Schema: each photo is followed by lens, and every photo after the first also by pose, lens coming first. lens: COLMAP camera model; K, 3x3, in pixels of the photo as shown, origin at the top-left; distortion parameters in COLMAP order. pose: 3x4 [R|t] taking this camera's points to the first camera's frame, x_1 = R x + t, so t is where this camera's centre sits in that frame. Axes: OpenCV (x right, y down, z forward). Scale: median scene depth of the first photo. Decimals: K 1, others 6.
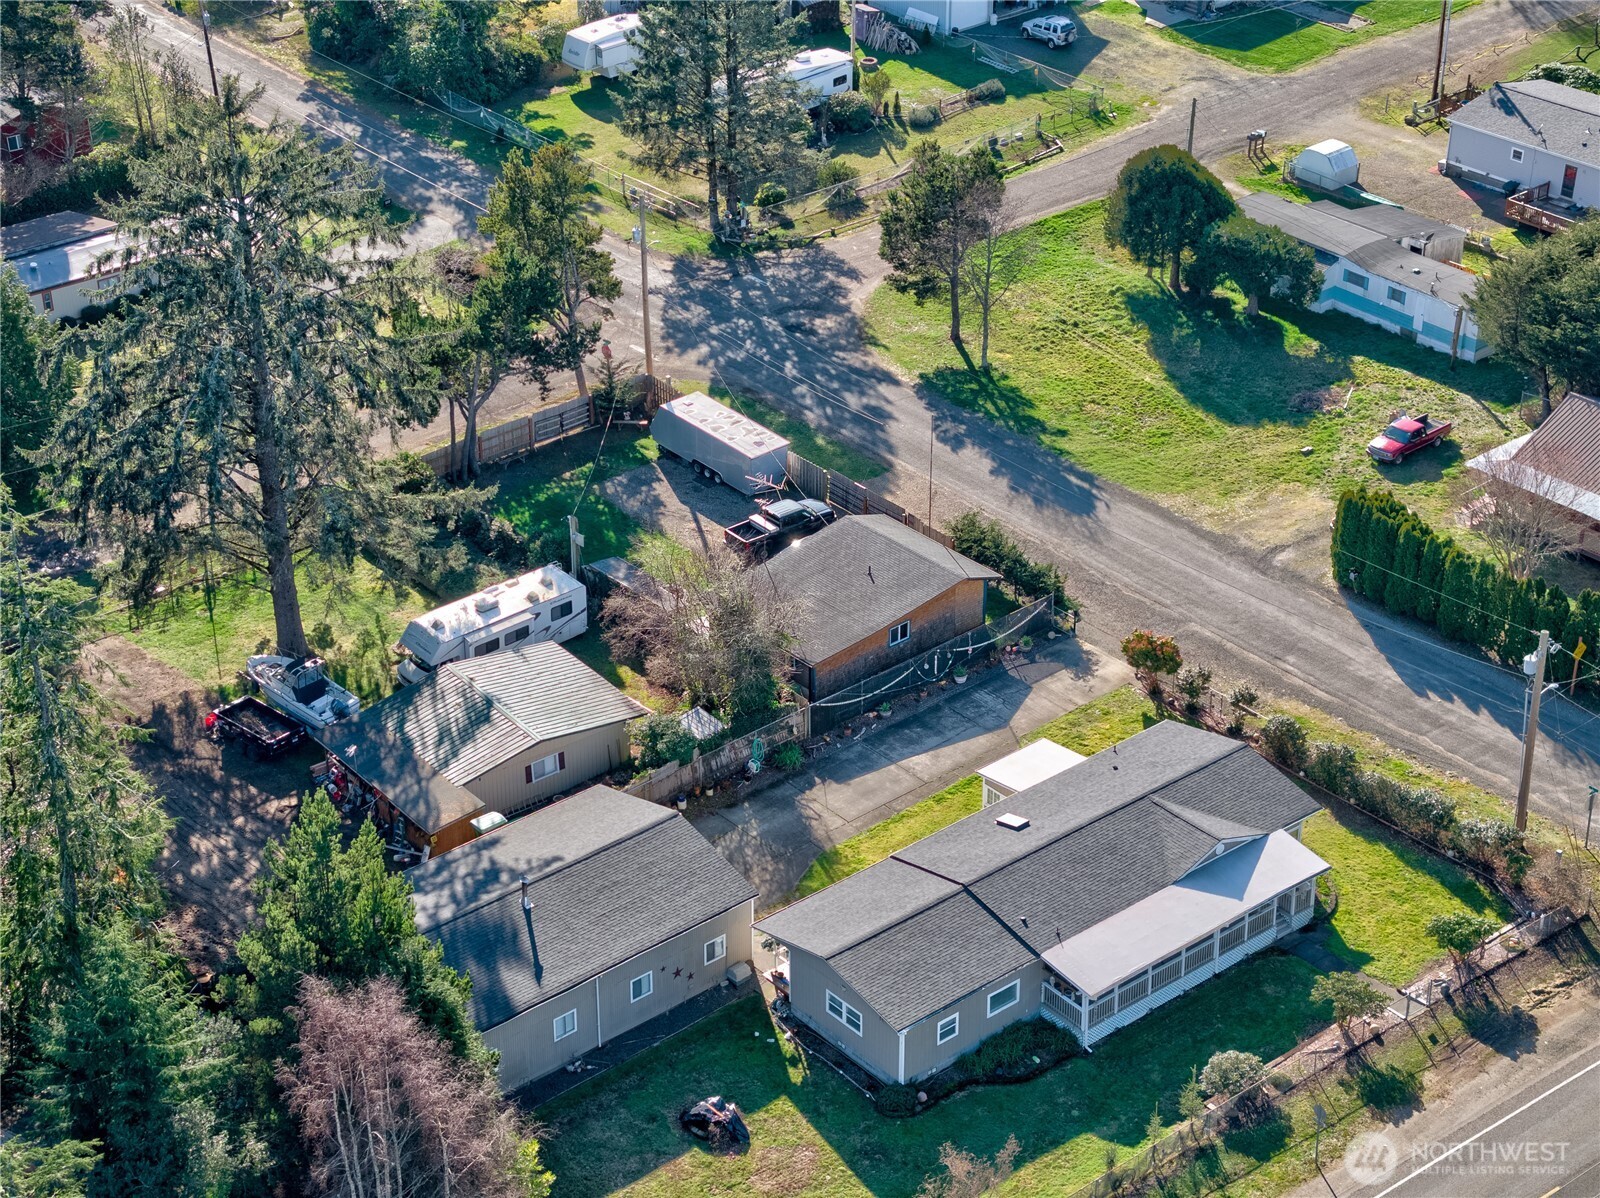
lens RADIAL K [[3144.9, 0, 800.0], [0, 3144.9, 599.0], [0, 0, 1]] dist [0.373446, 0.069950]
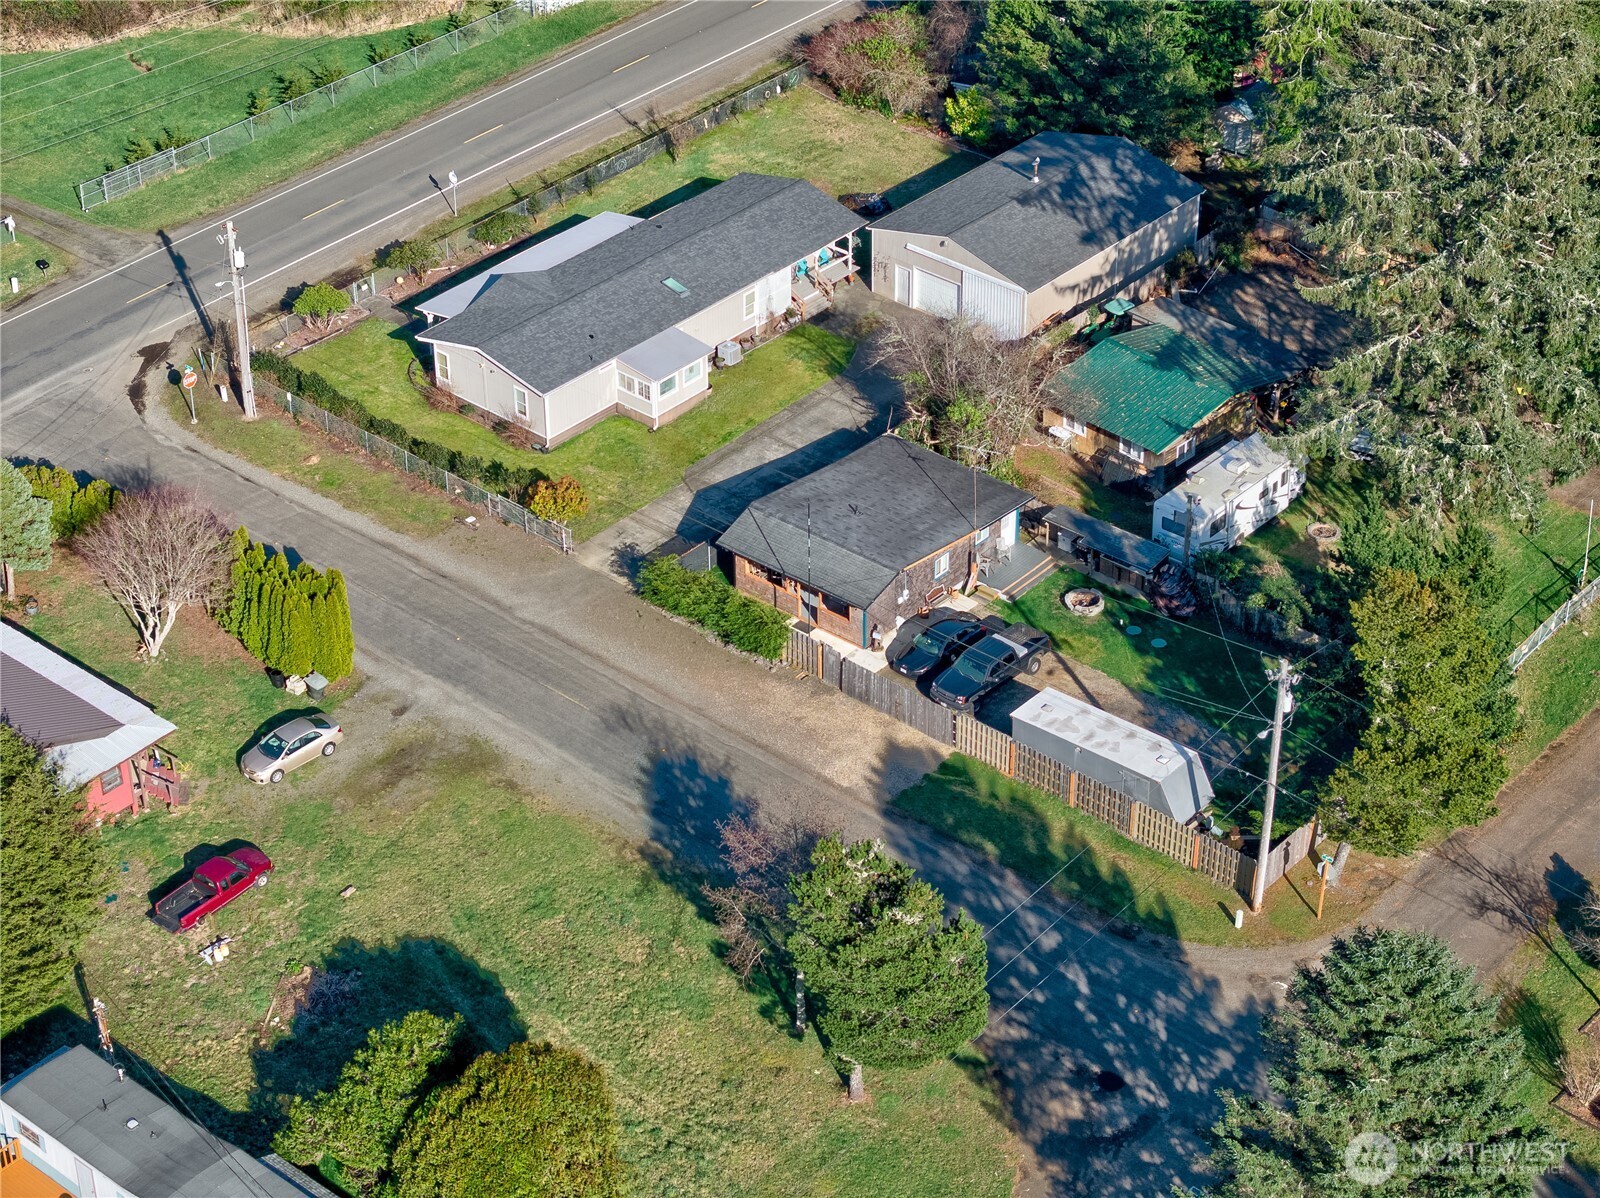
lens RADIAL K [[3199.3, 0, 800.0], [0, 3199.3, 599.0], [0, 0, 1]] dist [-0.199194, 0.033508]
pose [[-0.988650, 0.092139, -0.118668, 0.137010], [-0.067178, 0.435393, 0.897730, -0.758432], [0.134383, 0.895513, -0.424262, 1.272583]]
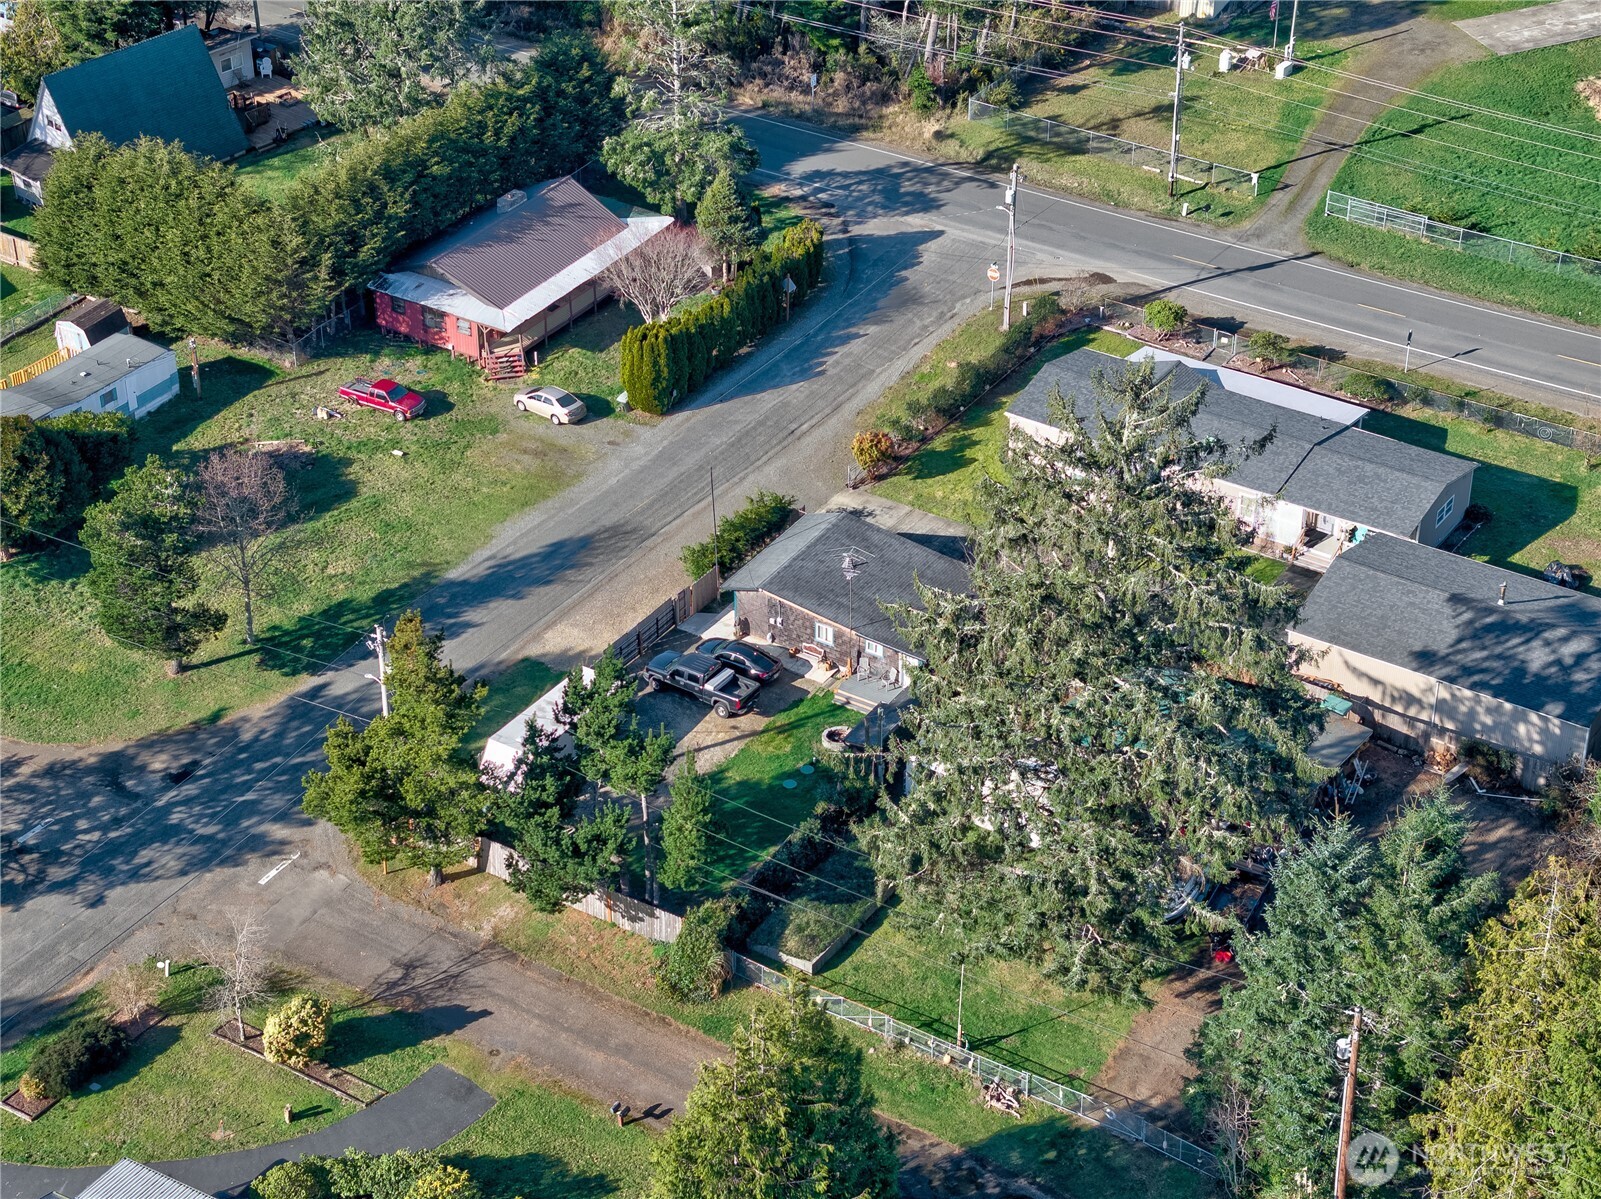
lens RADIAL K [[3146.8, 0, 800.5], [0, 3146.8, 599.5], [0, 0, 1]] dist [0.373446, 0.069950]
pose [[-0.294749, -0.519864, 0.801788, -0.751632], [0.481069, 0.644252, 0.594568, -0.578834], [-0.825648, 0.560964, 0.060198, 0.855086]]
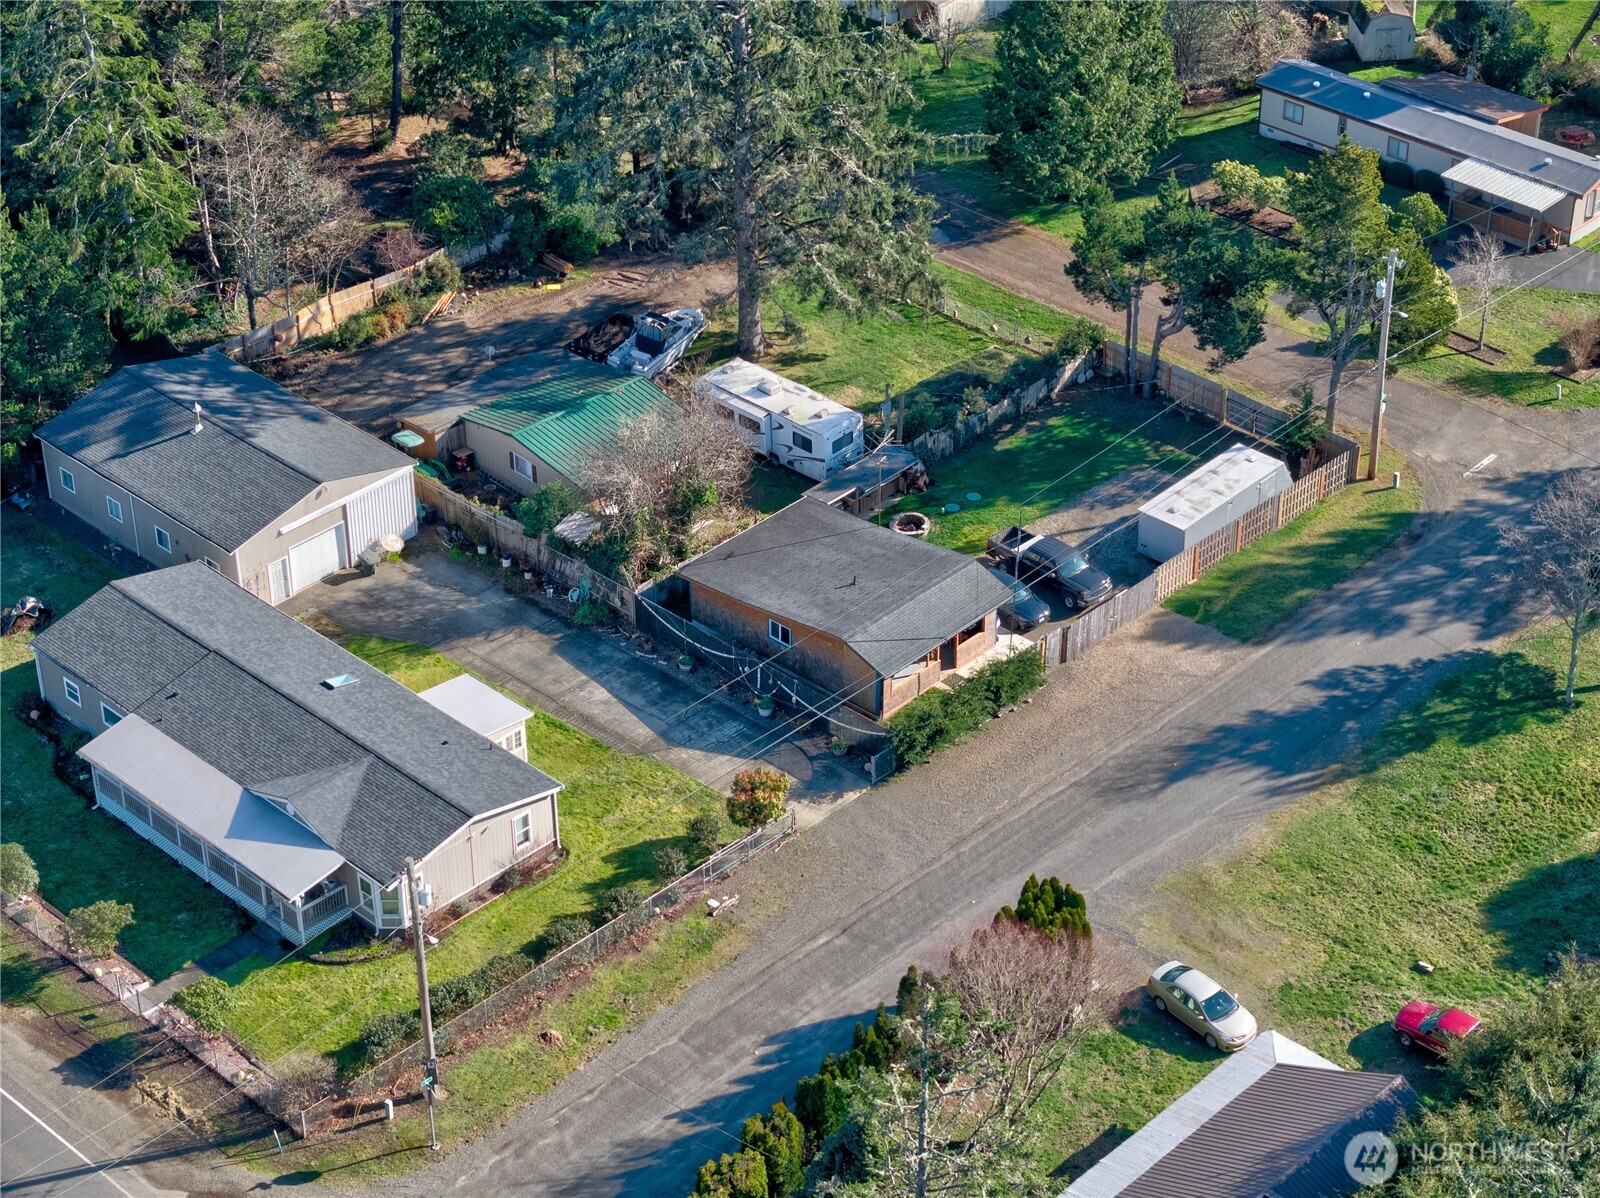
lens RADIAL K [[3199.3, 0, 800.0], [0, 3199.3, 599.0], [0, 0, 1]] dist [-0.199194, 0.033508]
pose [[0.096698, 0.545176, -0.832726, 0.692227], [-0.491975, 0.753475, 0.436162, -0.349385], [0.865223, 0.367504, 0.341072, 0.608330]]
